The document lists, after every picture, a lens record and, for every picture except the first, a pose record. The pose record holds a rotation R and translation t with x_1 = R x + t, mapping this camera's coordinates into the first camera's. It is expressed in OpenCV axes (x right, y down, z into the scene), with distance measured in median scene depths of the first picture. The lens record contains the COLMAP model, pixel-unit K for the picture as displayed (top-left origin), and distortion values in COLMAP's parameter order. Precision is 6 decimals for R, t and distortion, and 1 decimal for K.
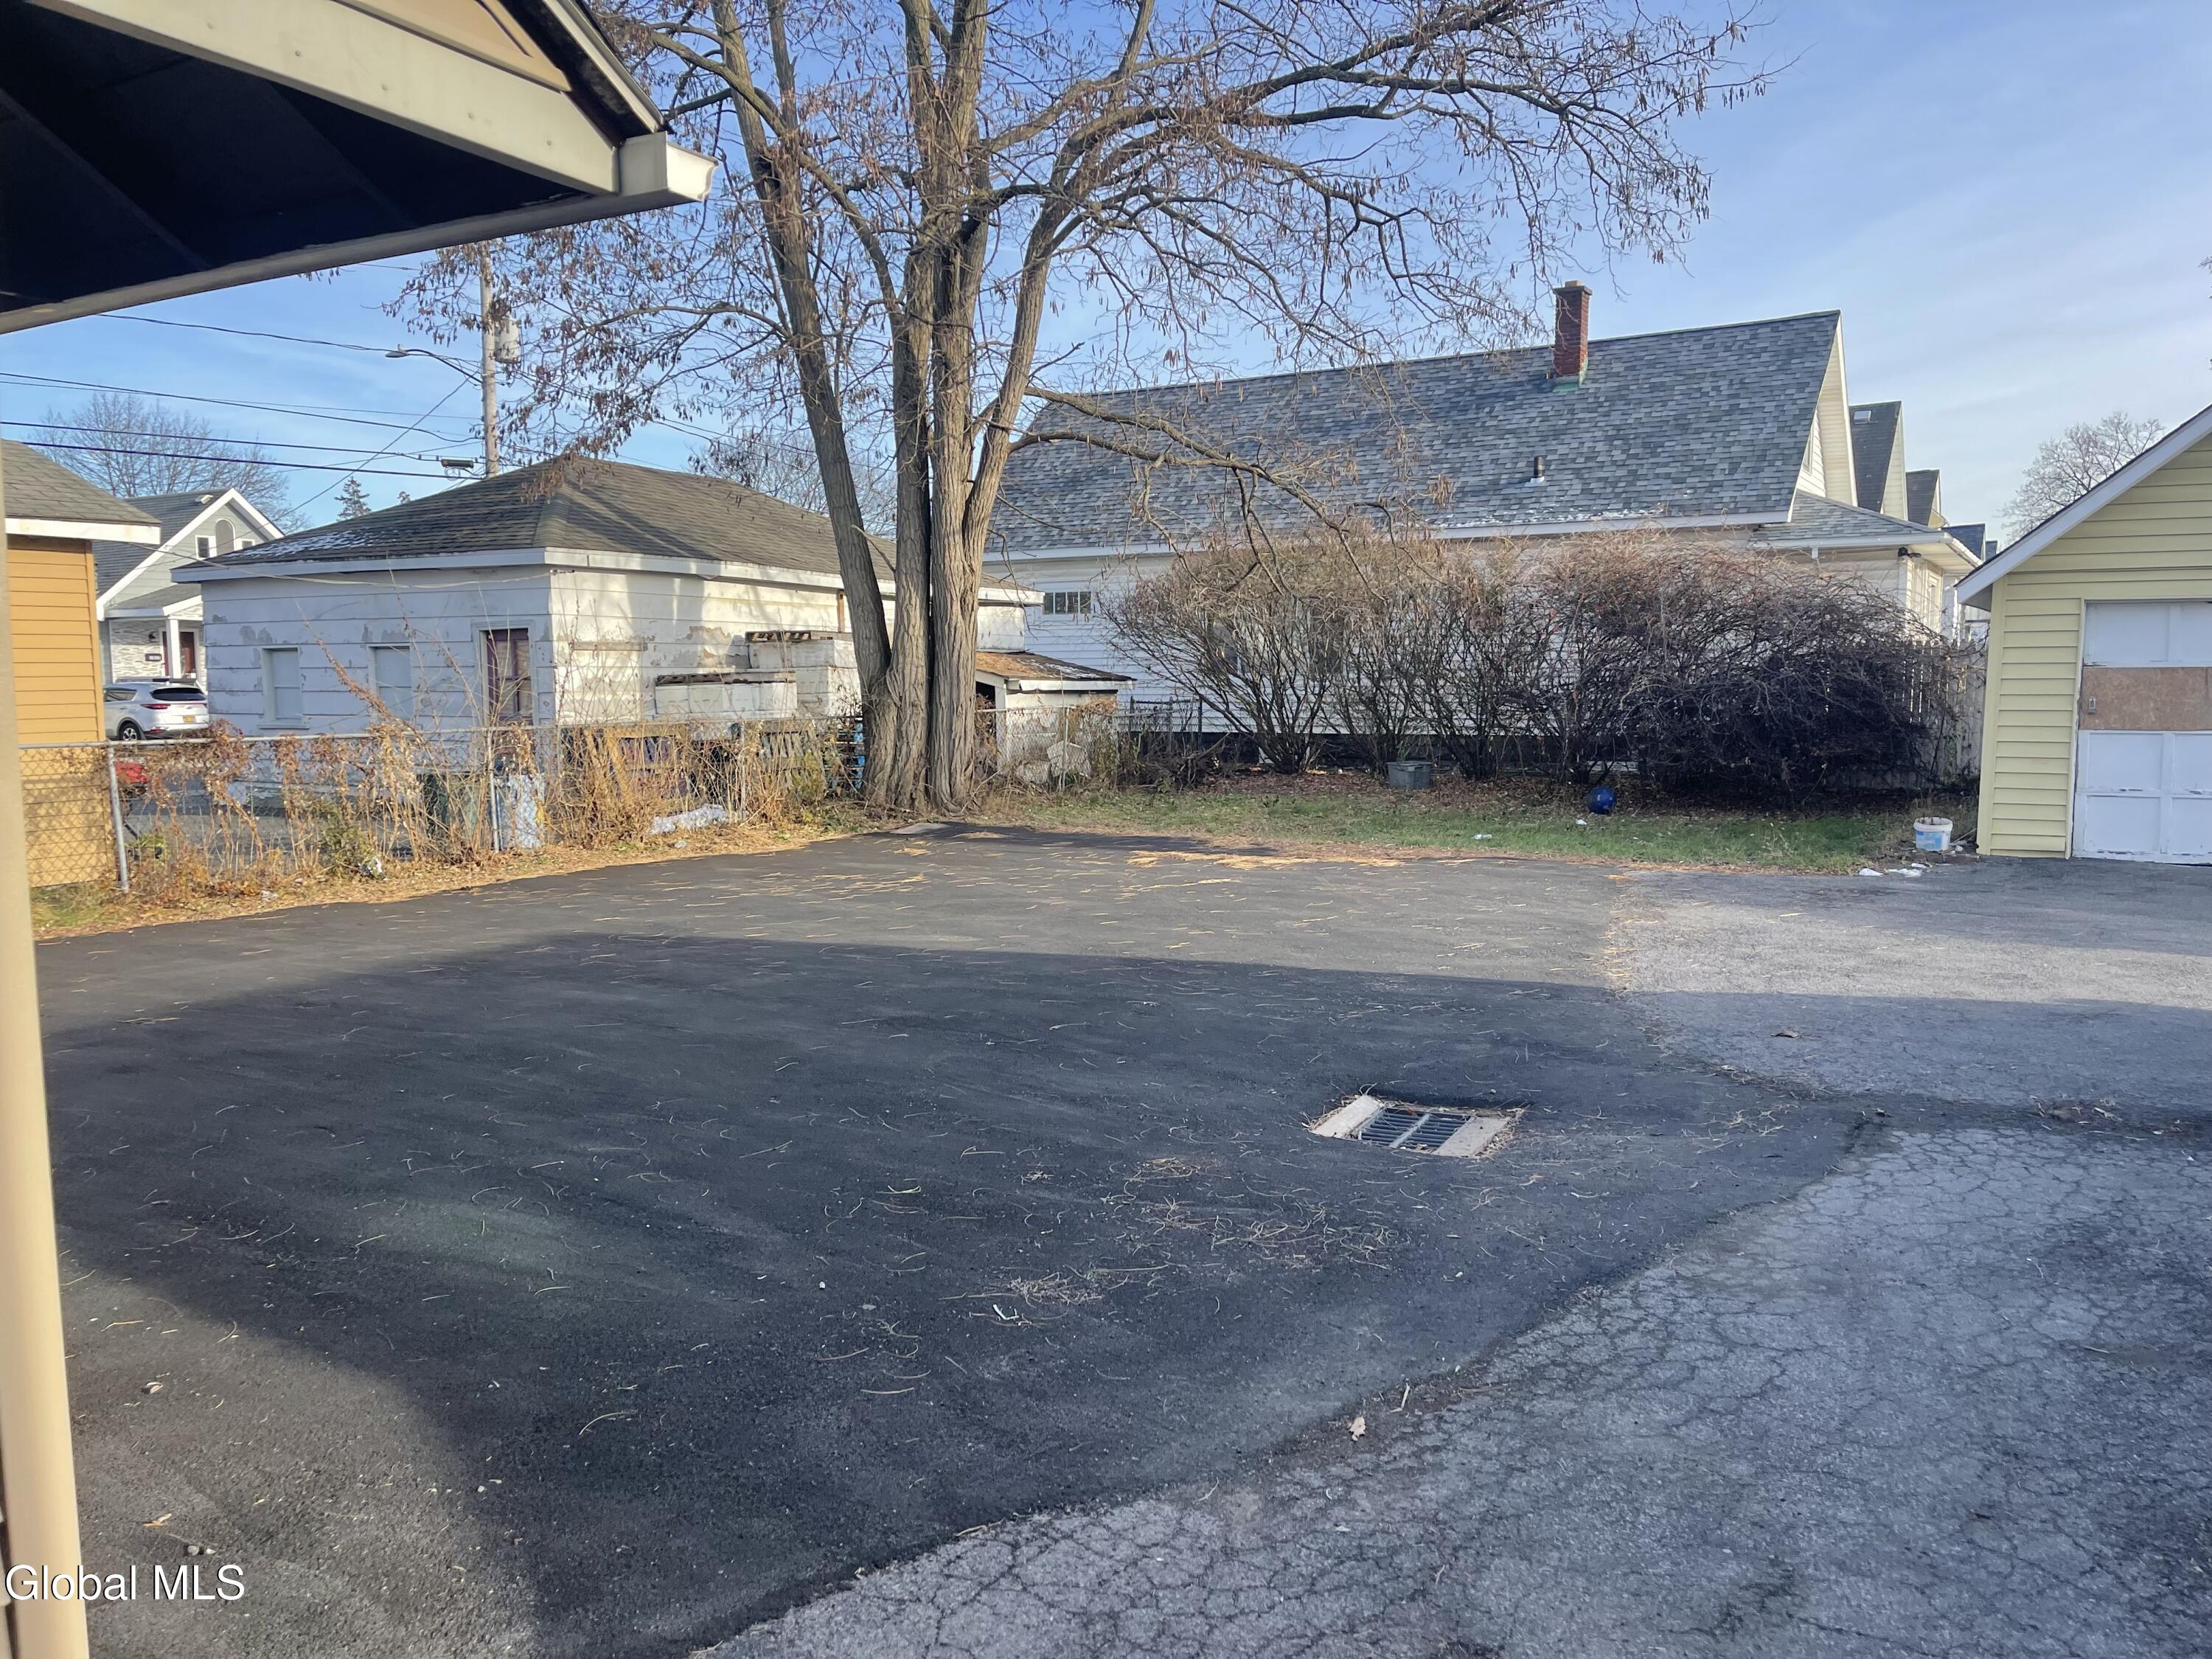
lens RADIAL K [[1650.2, 0, 1106.0], [0, 1650.2, 829.5], [0, 0, 1]] dist [0.086641, -0.130717]
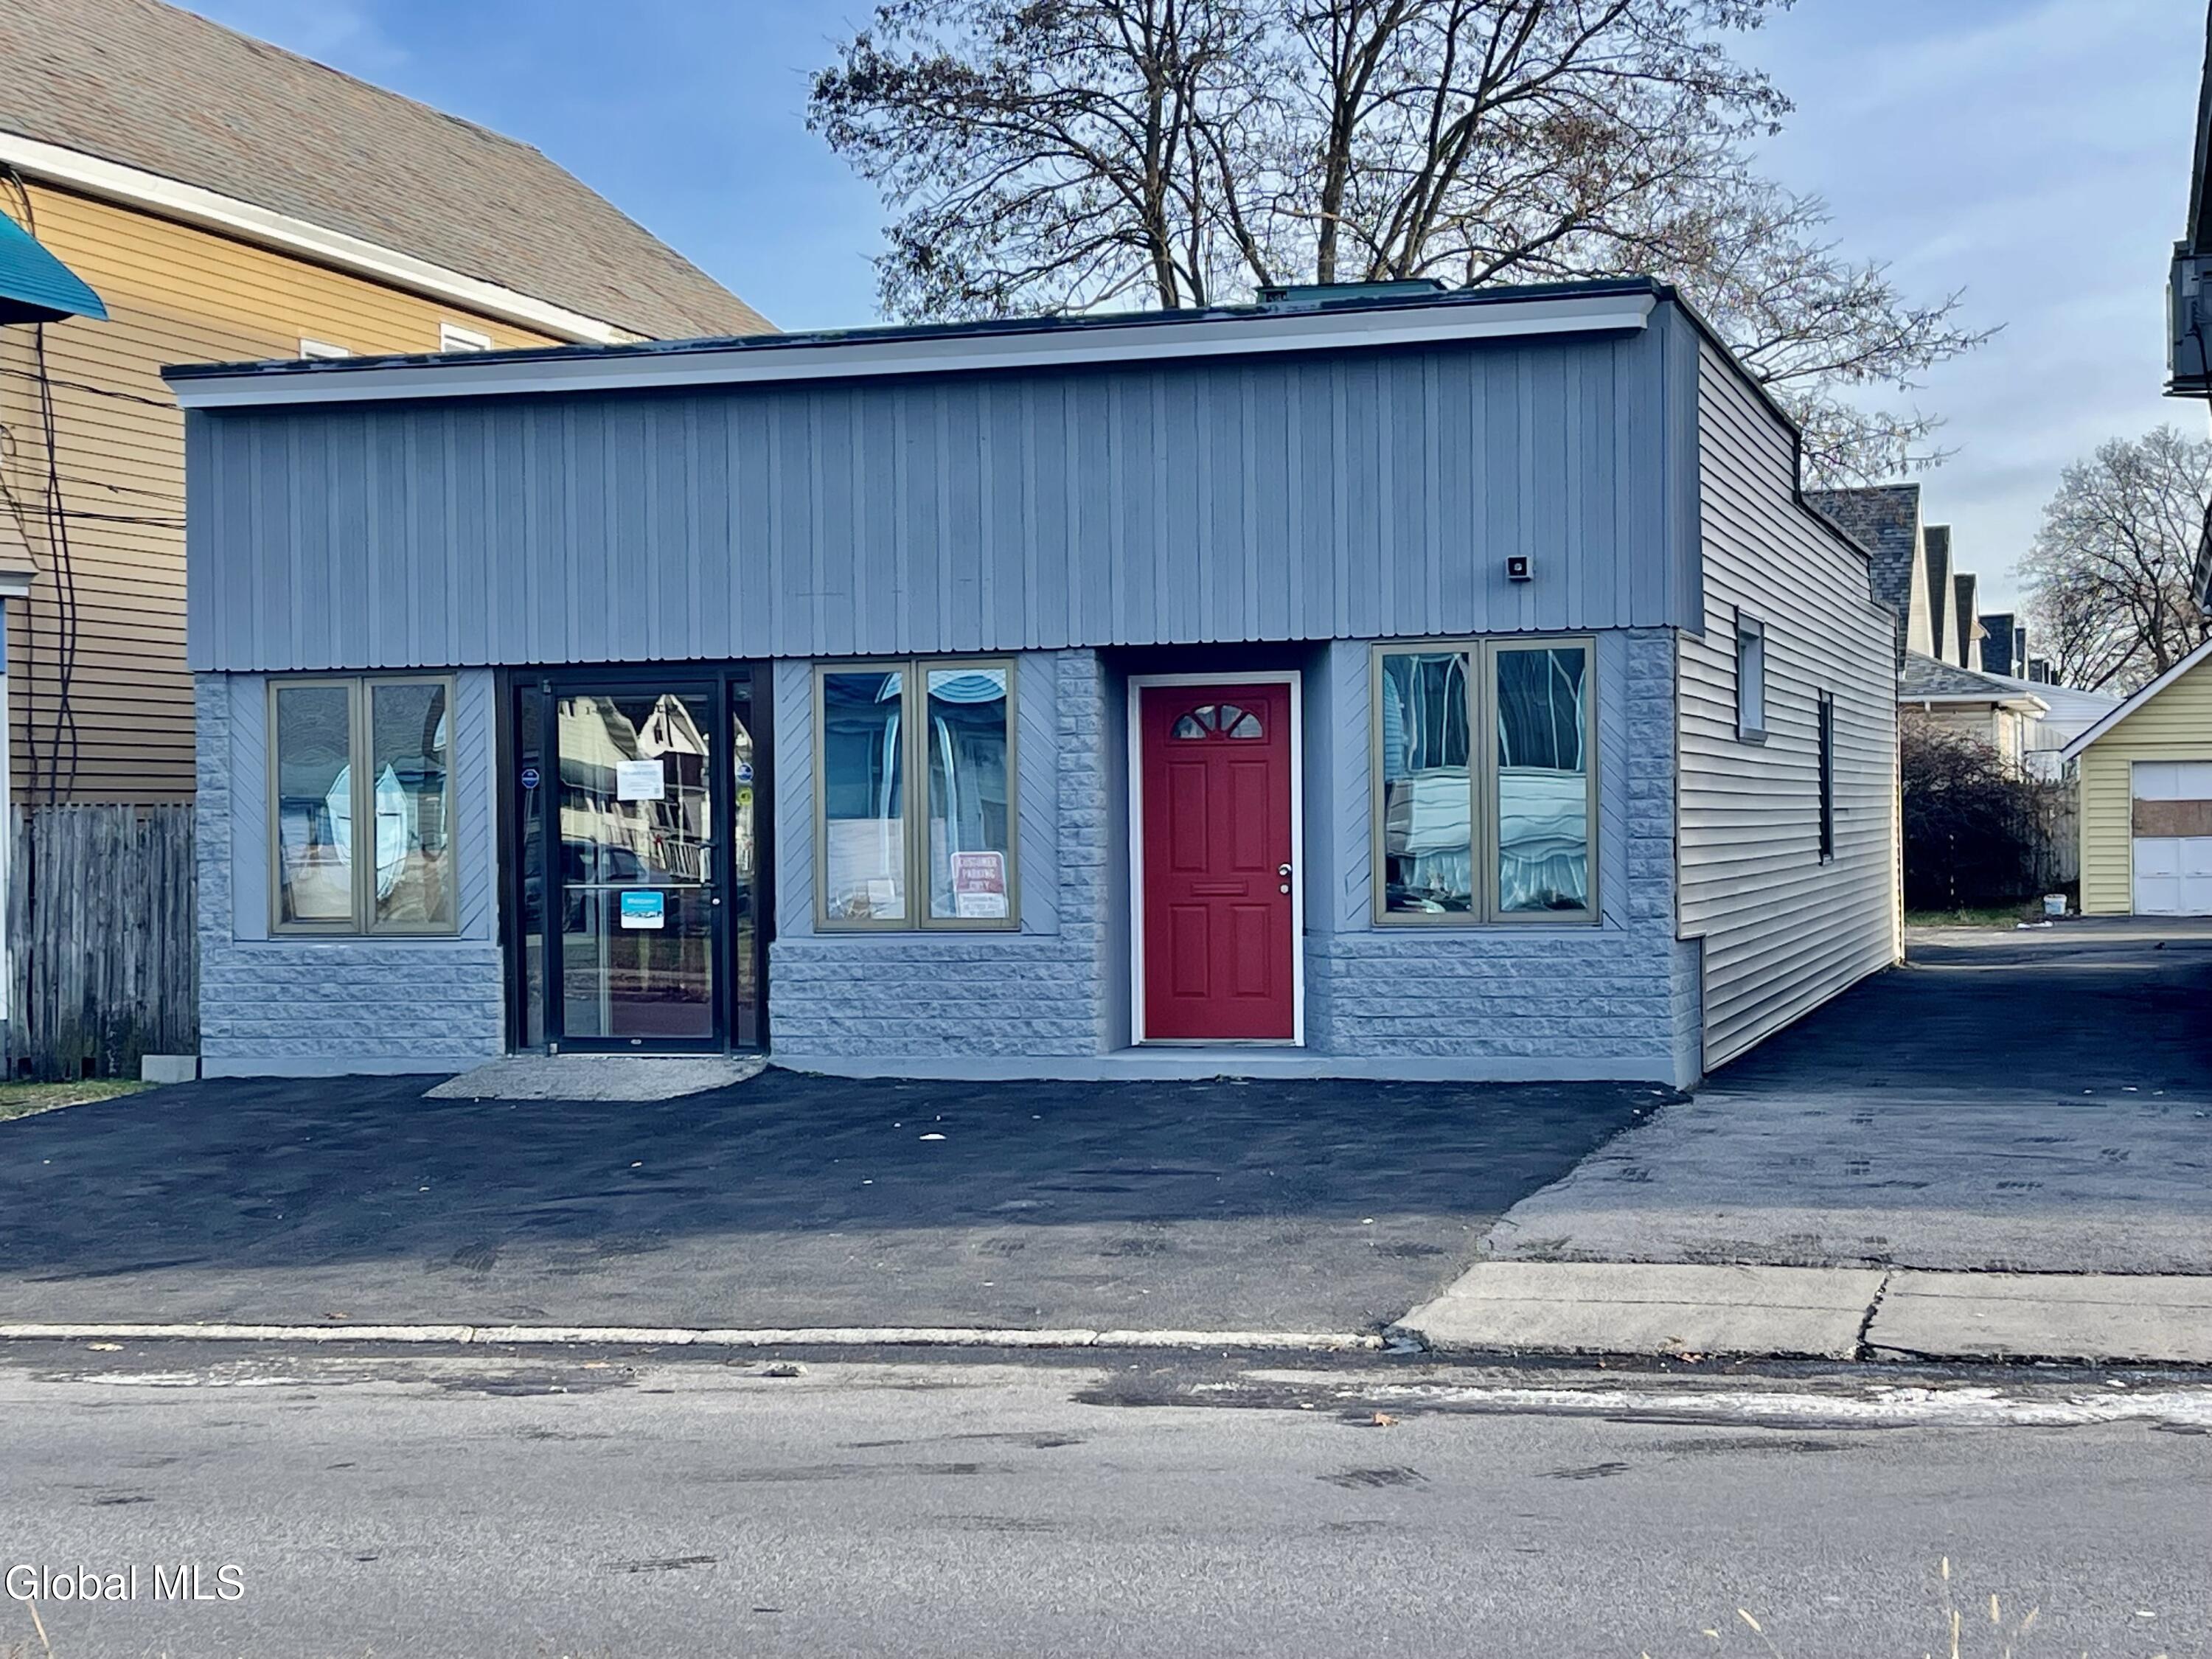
lens RADIAL K [[3425.7, 0, 1105.3], [0, 3425.7, 806.0], [0, 0, 1]] dist [0.176991, -0.953225]
pose [[0.972707, -0.010654, 0.231790, -0.844966], [0.033400, 0.994971, -0.094430, 0.139619], [-0.229619, 0.099594, 0.968172, -1.463418]]
